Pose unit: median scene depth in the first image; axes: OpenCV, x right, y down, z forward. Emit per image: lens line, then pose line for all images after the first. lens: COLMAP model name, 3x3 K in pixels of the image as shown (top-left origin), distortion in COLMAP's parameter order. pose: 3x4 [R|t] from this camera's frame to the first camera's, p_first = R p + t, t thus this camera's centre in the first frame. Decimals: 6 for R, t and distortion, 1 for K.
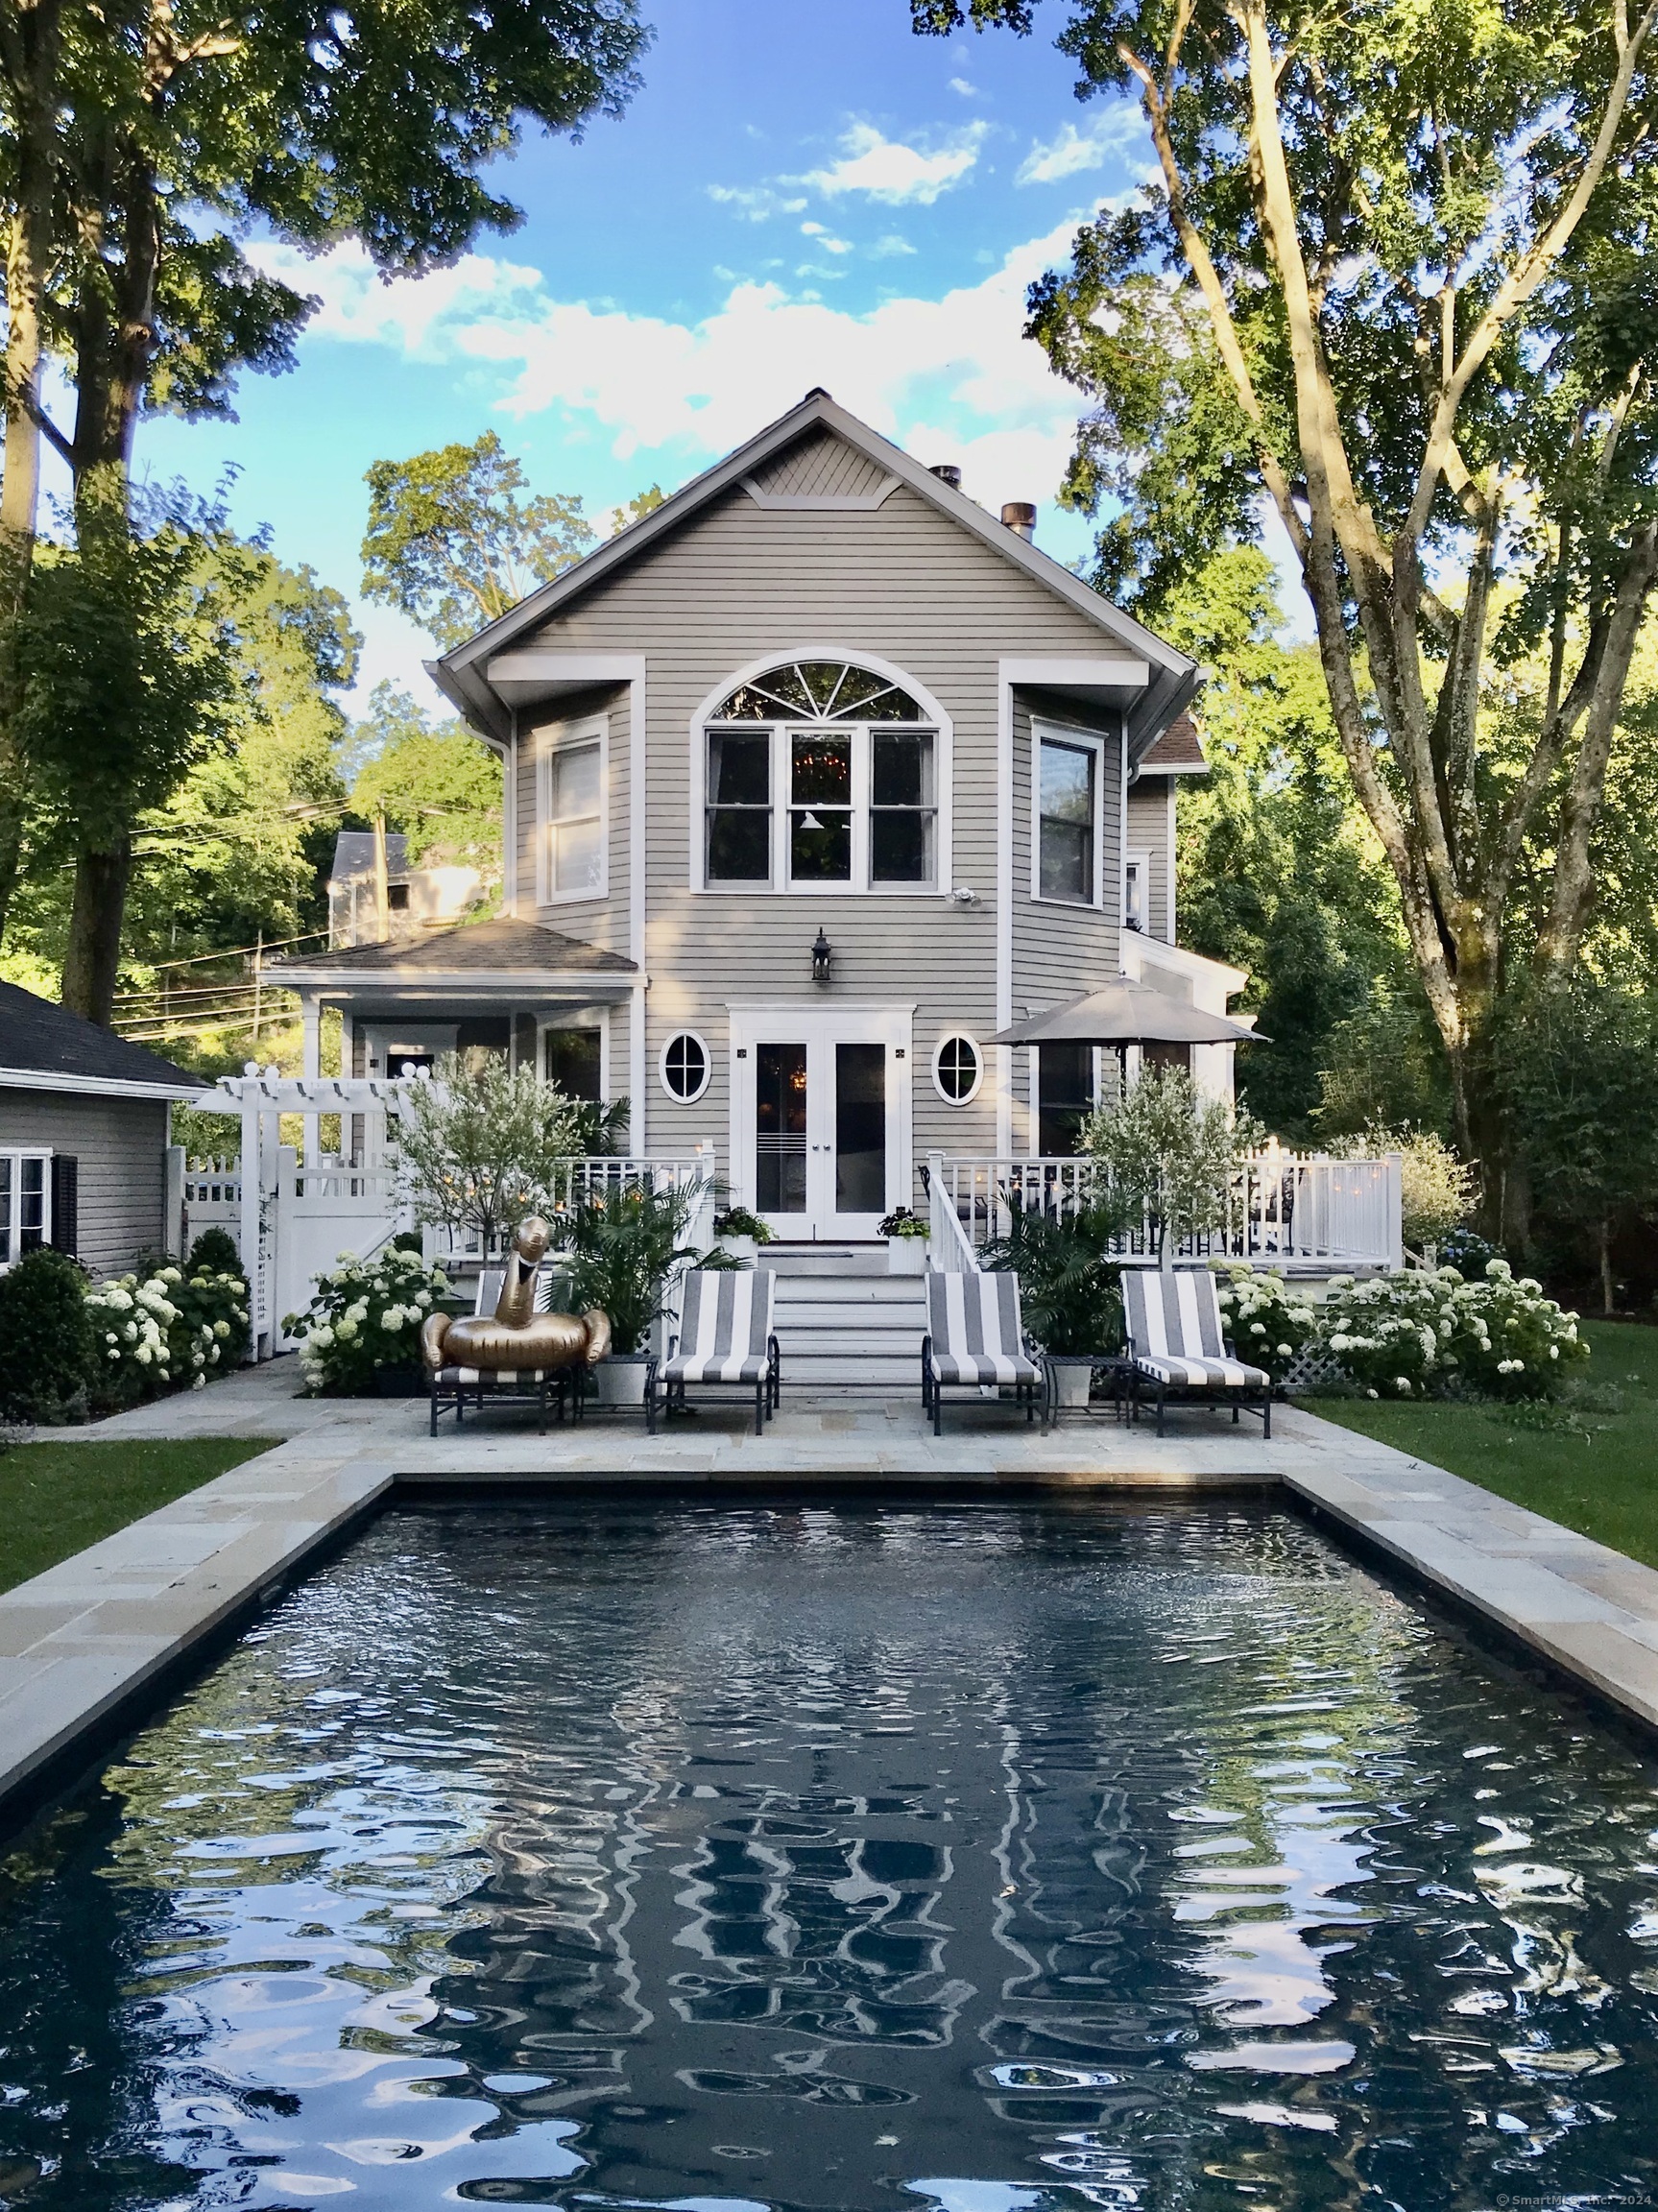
lens RADIAL K [[2004.1, 0, 825.8], [0, 2004.1, 1108.9], [0, 0, 1]] dist [-0.015990, -0.003251]
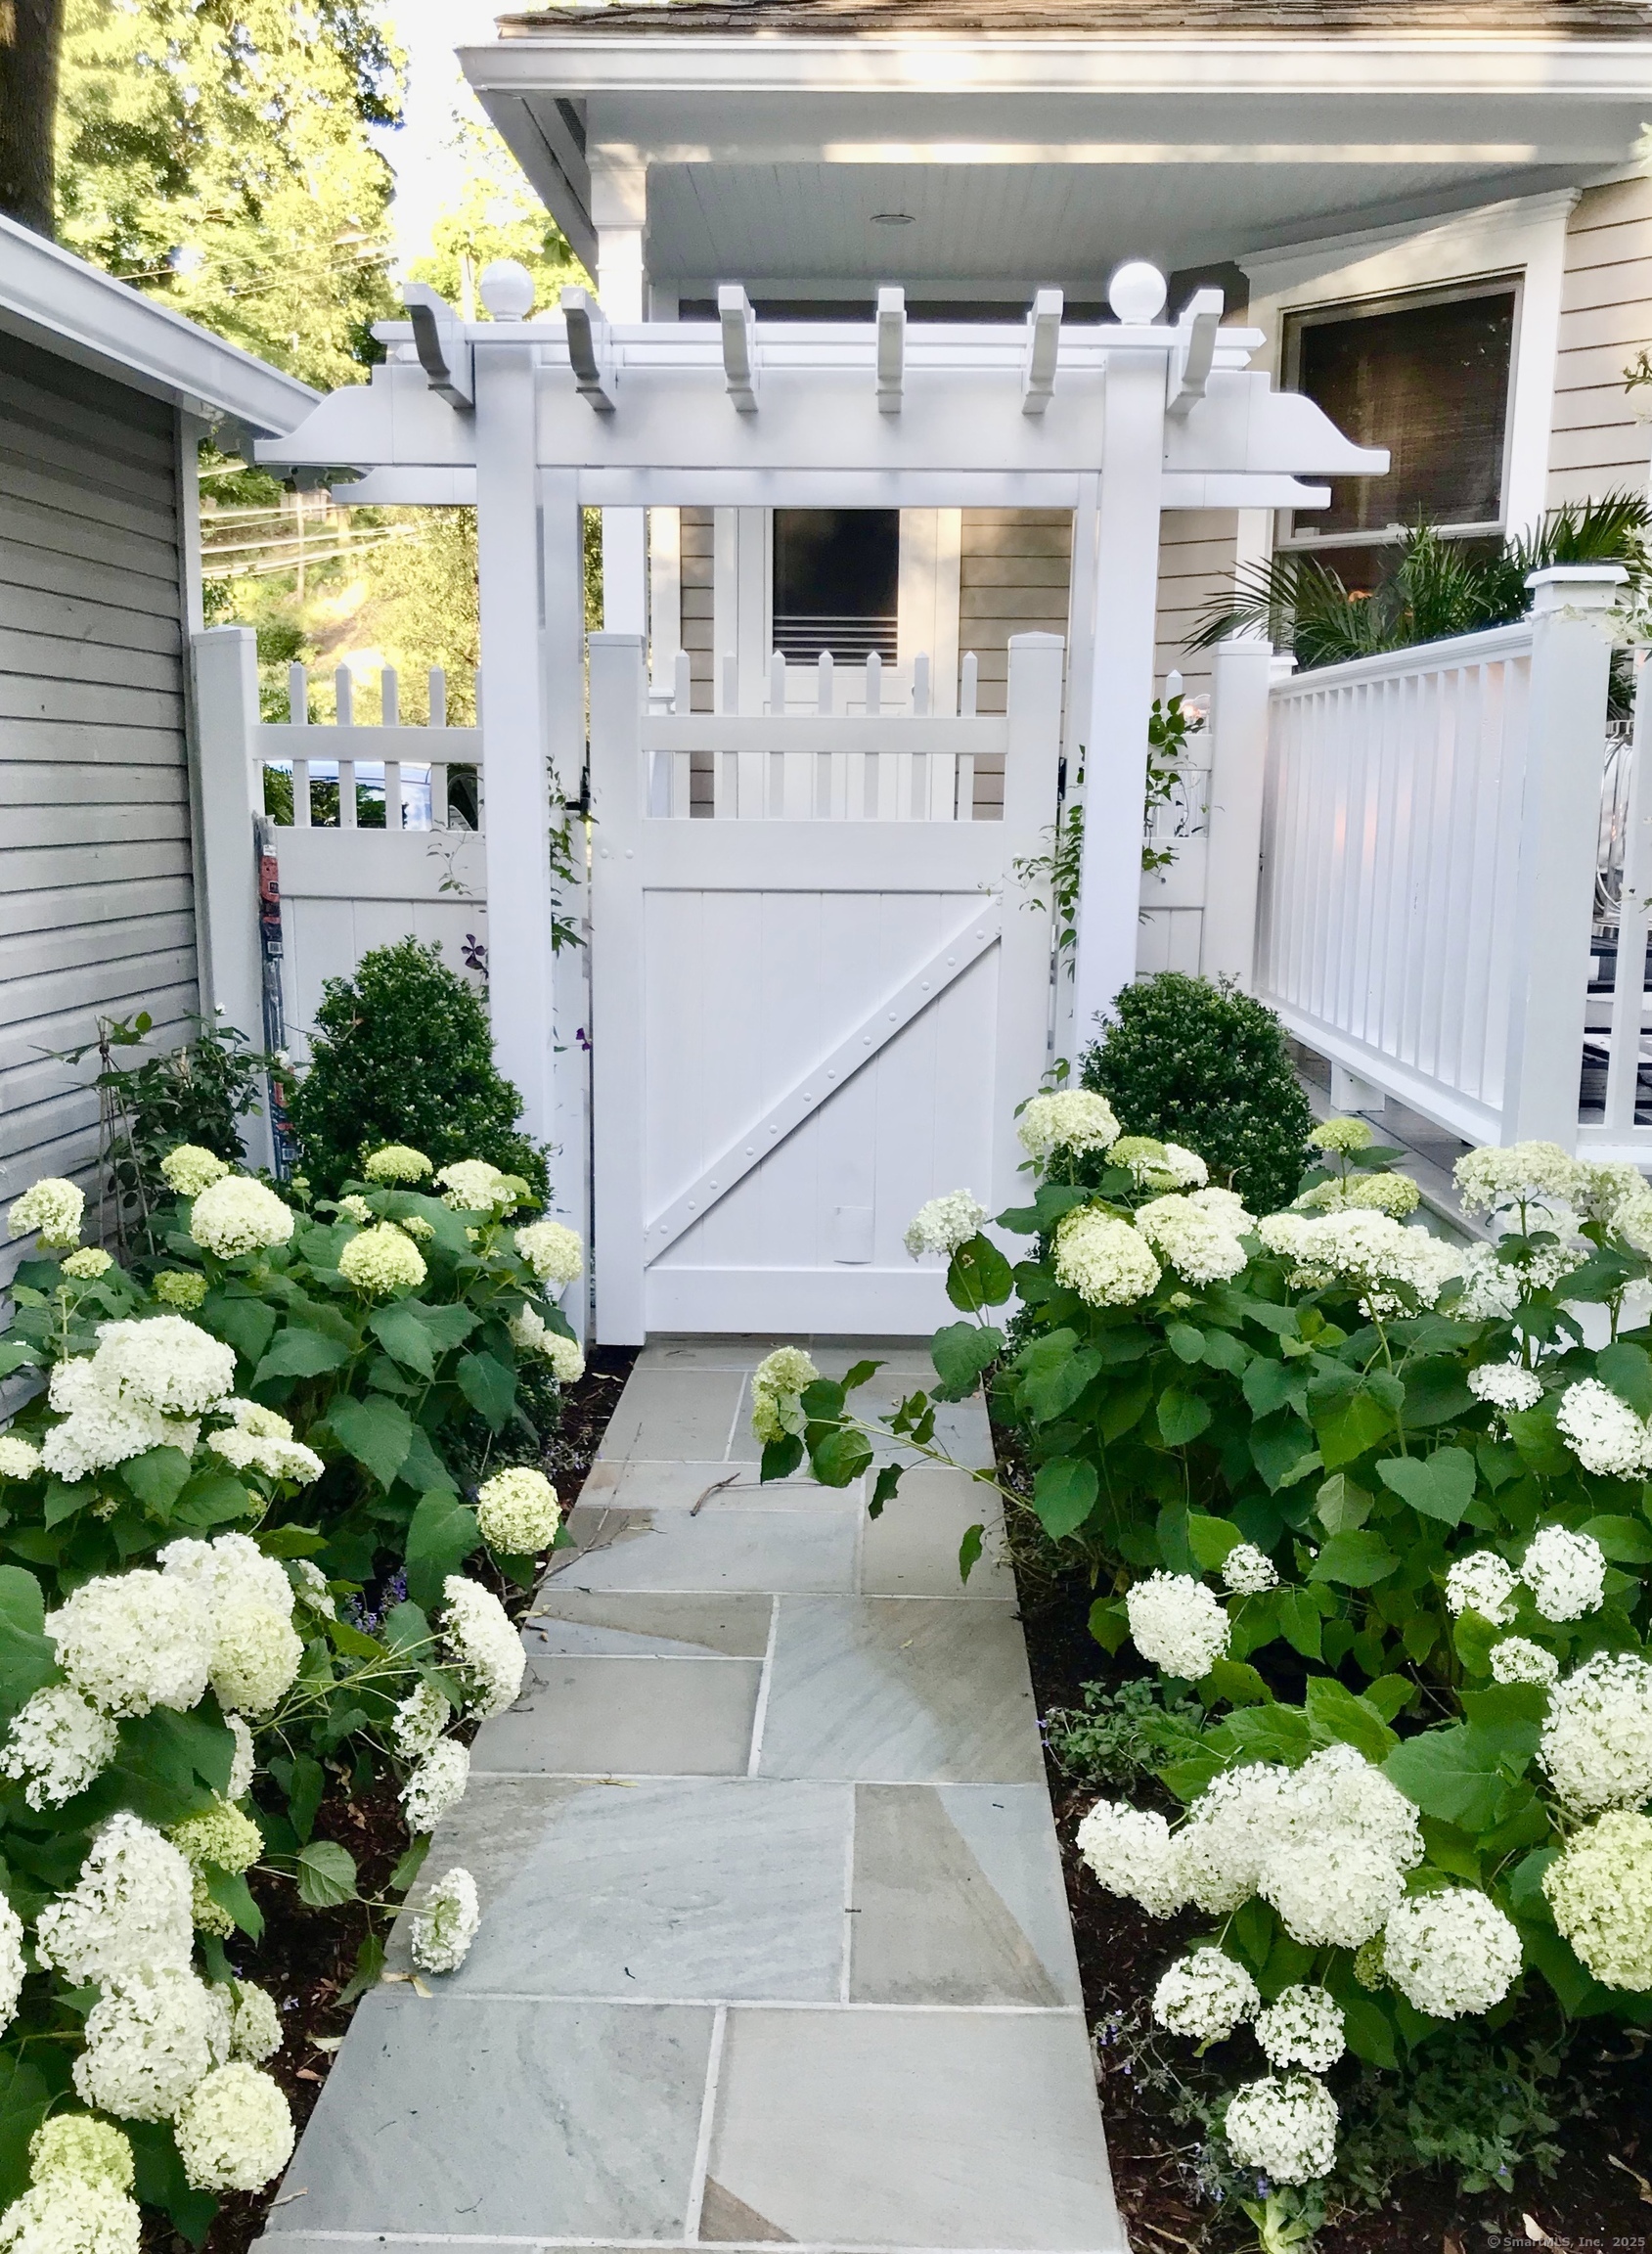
lens RADIAL K [[1968.4, 0, 830.4], [0, 1968.4, 1123.2], [0, 0, 1]] dist [-0.007276, -0.003212]
pose [[0.999899, 0.004911, -0.013353, -0.063972], [-0.002058, 0.978588, 0.205819, 0.007953], [0.014078, -0.205771, 0.978499, 0.194844]]
